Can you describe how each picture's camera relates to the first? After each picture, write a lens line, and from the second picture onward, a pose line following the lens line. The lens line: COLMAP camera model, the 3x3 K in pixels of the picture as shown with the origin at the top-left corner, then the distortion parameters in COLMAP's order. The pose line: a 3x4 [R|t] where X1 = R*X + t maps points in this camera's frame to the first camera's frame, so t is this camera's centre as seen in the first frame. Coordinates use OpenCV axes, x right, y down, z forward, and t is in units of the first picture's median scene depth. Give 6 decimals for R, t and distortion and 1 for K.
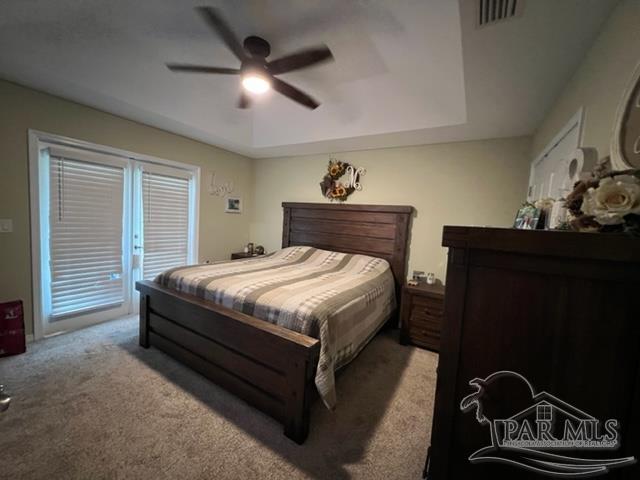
lens RADIAL K [[256.1, 0, 320.0], [0, 256.1, 240.0], [0, 0, 1]] dist [-0.000165, 0.000081]
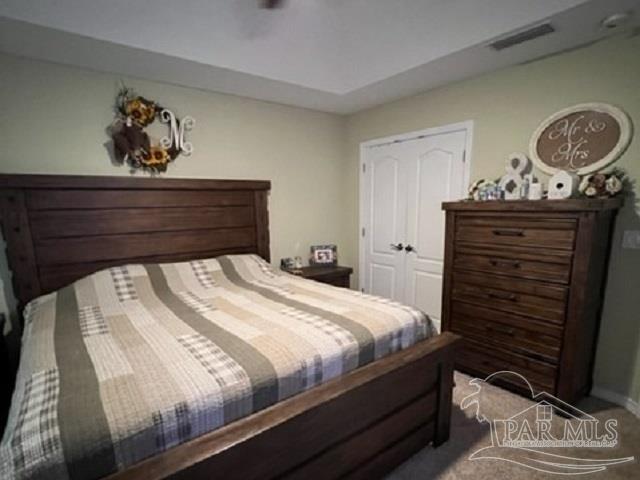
lens RADIAL K [[344.2, 0, 320.8], [0, 344.2, 264.7], [0, 0, 1]] dist [-0.001142, -0.000159]
pose [[0.357207, -0.236472, 0.903595, -0.538095], [0.117210, 0.971122, 0.207808, -0.073102], [-0.926642, 0.031680, 0.374608, 0.402123]]
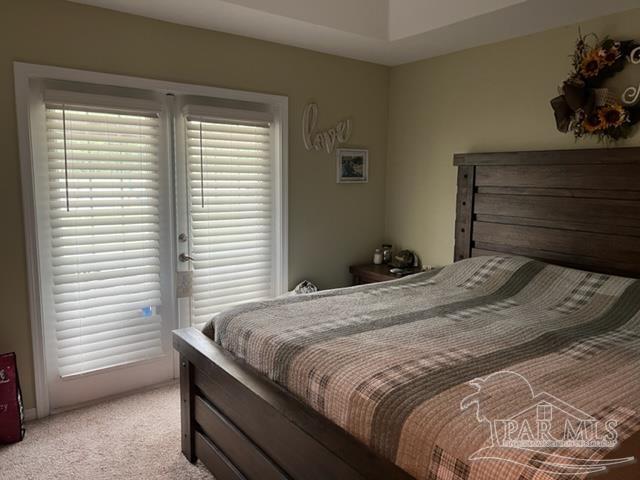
lens RADIAL K [[477.0, 0, 318.0], [0, 477.0, 243.0], [0, 0, 1]] dist [0.079705, -0.099120]
pose [[0.919153, 0.000037, -0.393900, -0.040253], [0.015956, 0.999176, 0.037328, -0.032592], [0.393576, -0.040595, 0.918395, 0.144823]]
